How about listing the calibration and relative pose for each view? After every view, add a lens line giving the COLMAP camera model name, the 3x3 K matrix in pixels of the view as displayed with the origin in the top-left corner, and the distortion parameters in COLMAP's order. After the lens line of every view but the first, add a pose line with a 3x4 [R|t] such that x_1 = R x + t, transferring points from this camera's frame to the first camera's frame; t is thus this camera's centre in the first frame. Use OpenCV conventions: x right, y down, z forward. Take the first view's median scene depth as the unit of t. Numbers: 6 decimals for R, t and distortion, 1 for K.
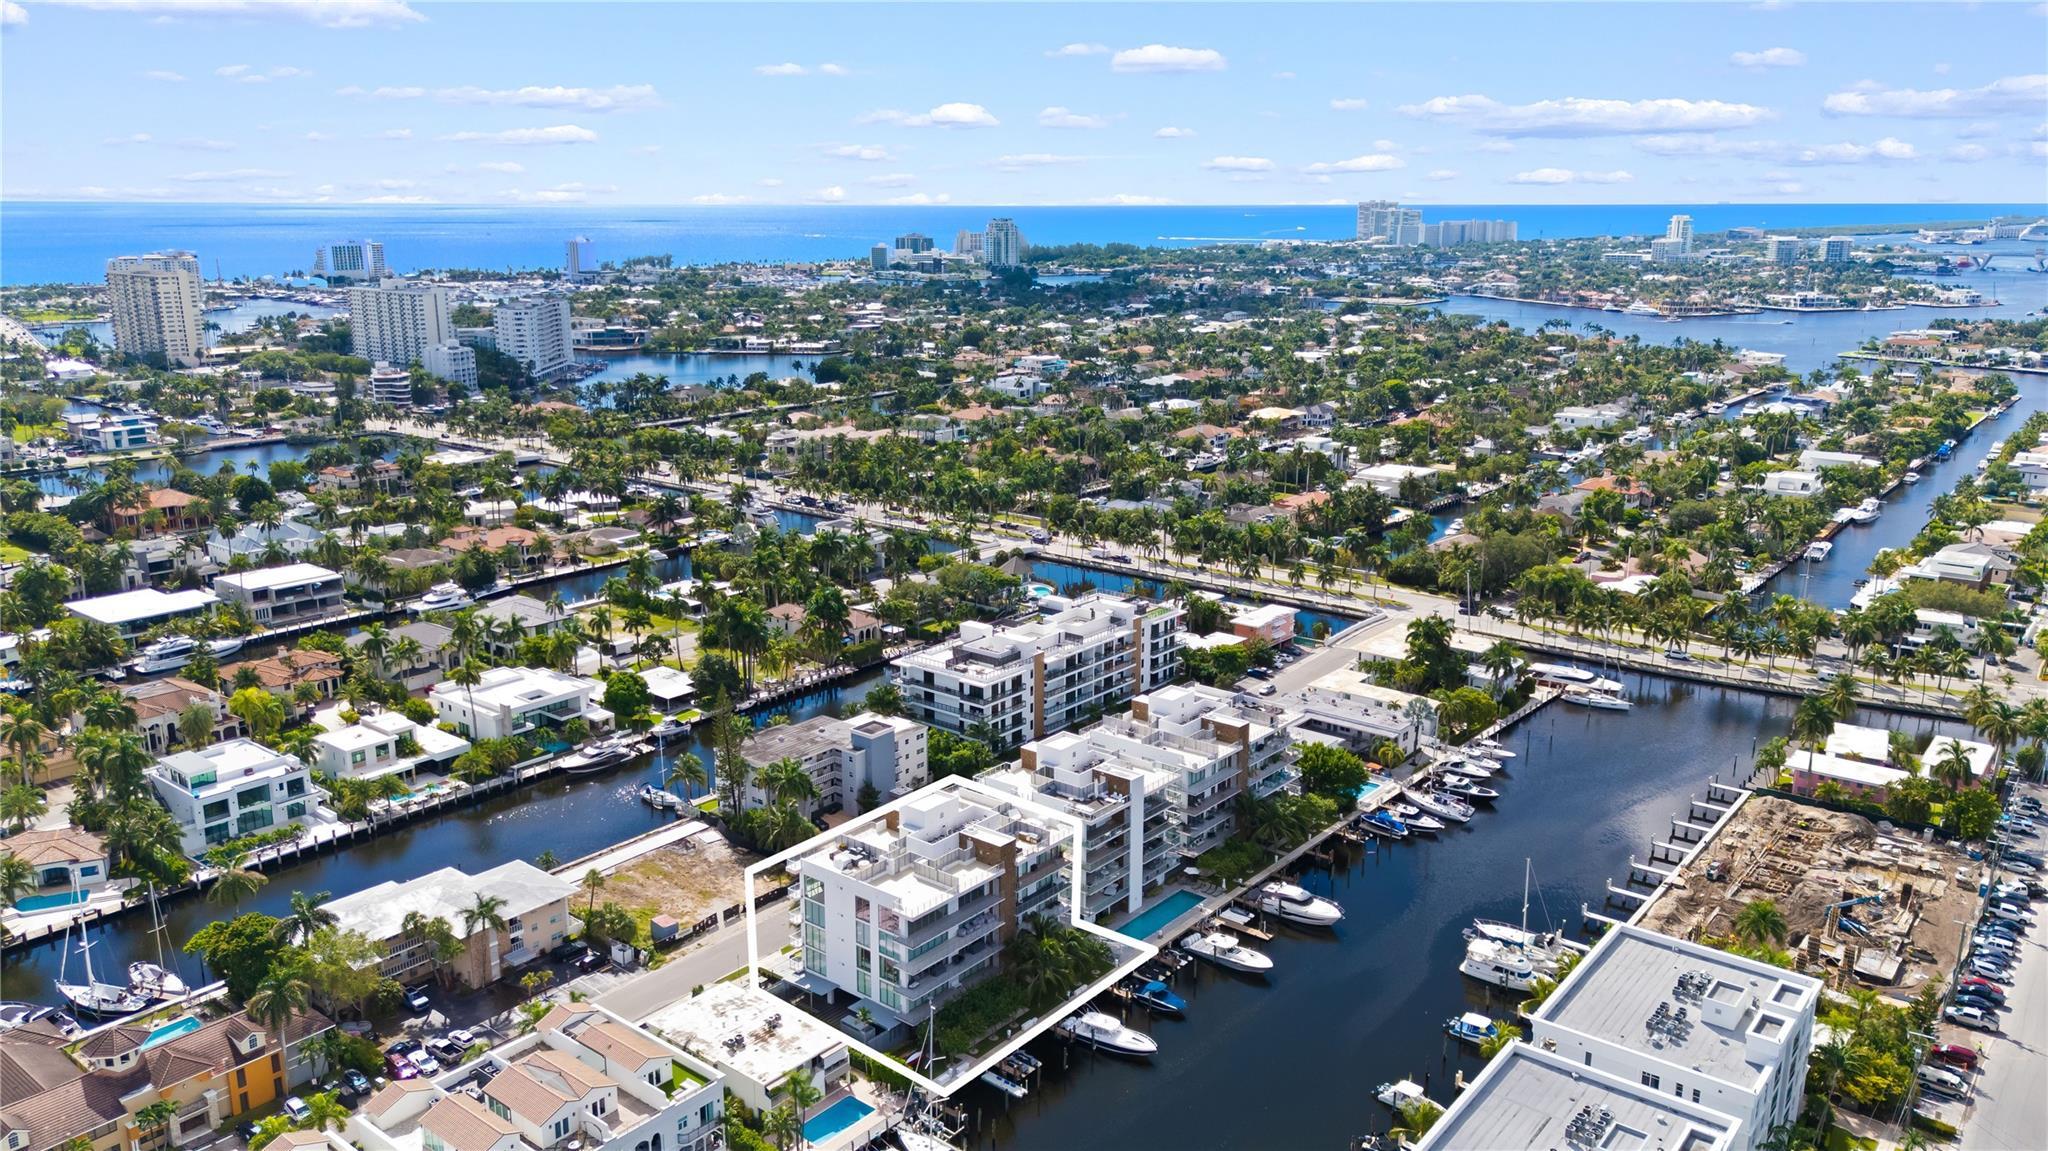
lens RADIAL K [[1499.9, 0, 1024.0], [0, 1499.9, 575.5], [0, 0, 1]] dist [0.058698, -0.068411]
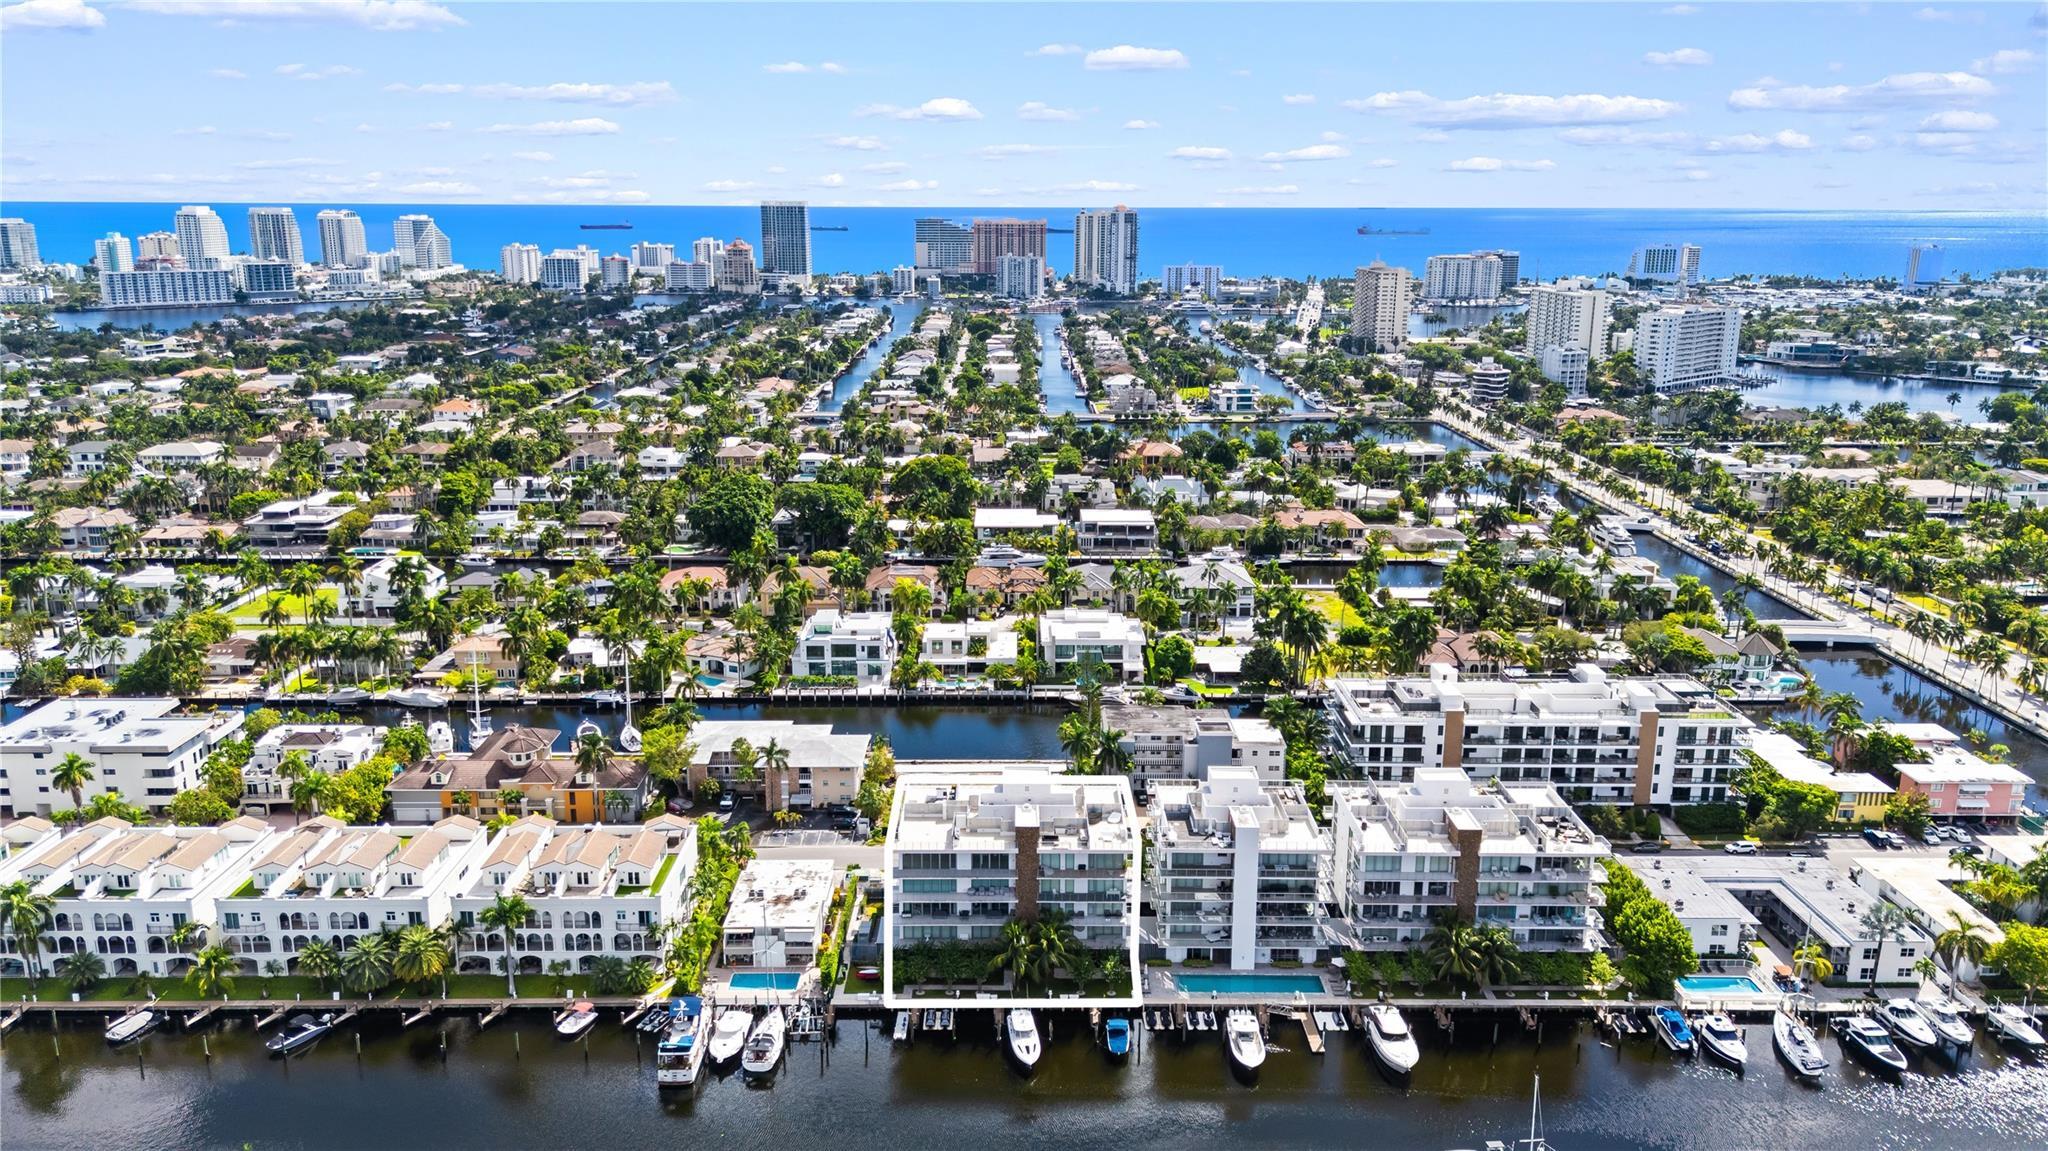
lens RADIAL K [[1504.9, 0, 1024.1], [0, 1504.9, 523.4], [0, 0, 1]] dist [0.065482, -0.067012]
pose [[0.630324, 0.159074, -0.759860, 0.538876], [-0.186275, 0.981179, 0.050886, -0.057799], [0.753653, 0.109468, 0.648092, 0.215062]]
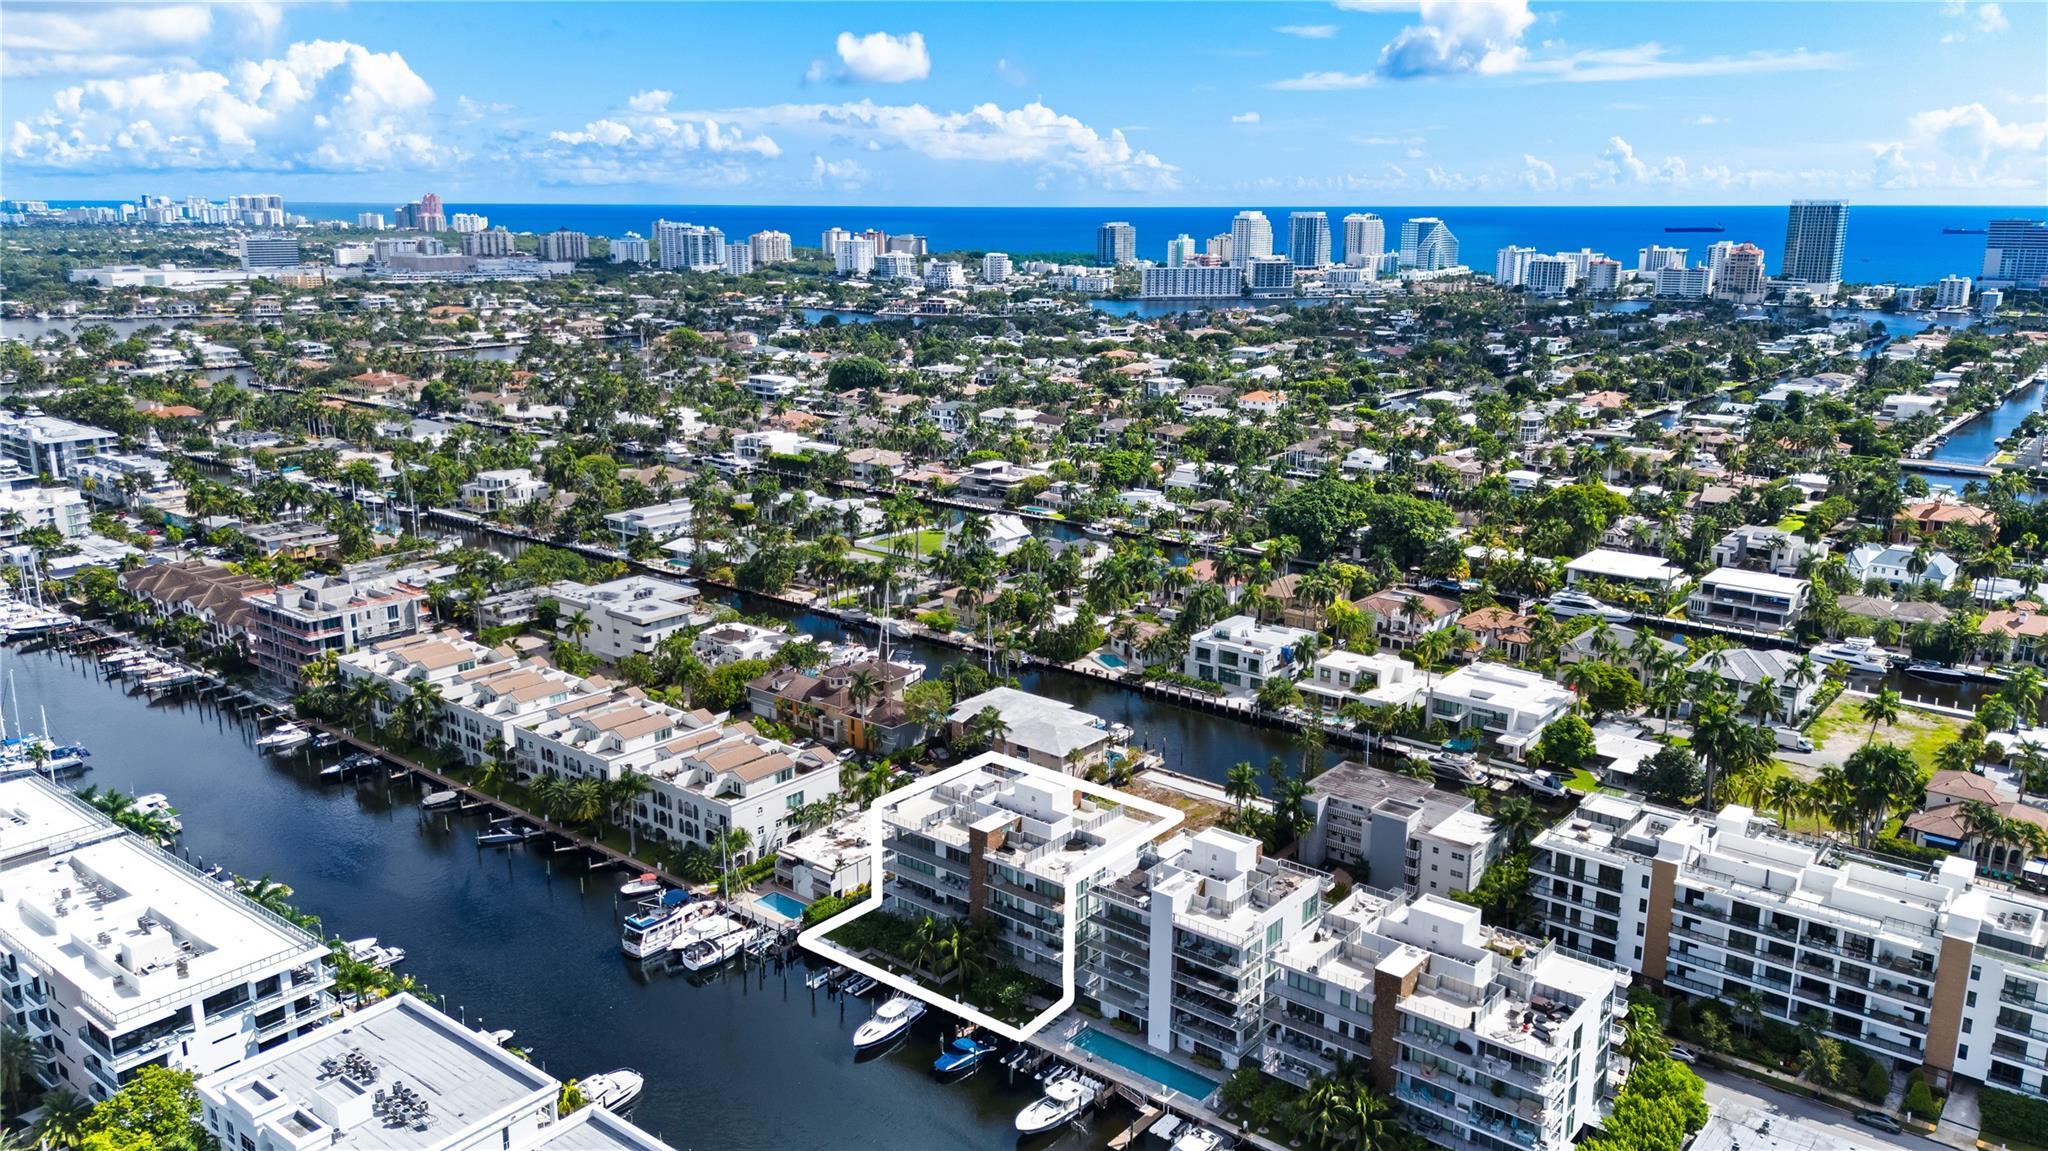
lens RADIAL K [[1499.9, 0, 1024.0], [0, 1499.9, 575.5], [0, 0, 1]] dist [0.058698, -0.068411]
pose [[-0.018552, 0.235638, -0.971664, 0.683081], [-0.239488, 0.942493, 0.233137, -0.168429], [0.970722, 0.237027, 0.038947, 0.683544]]
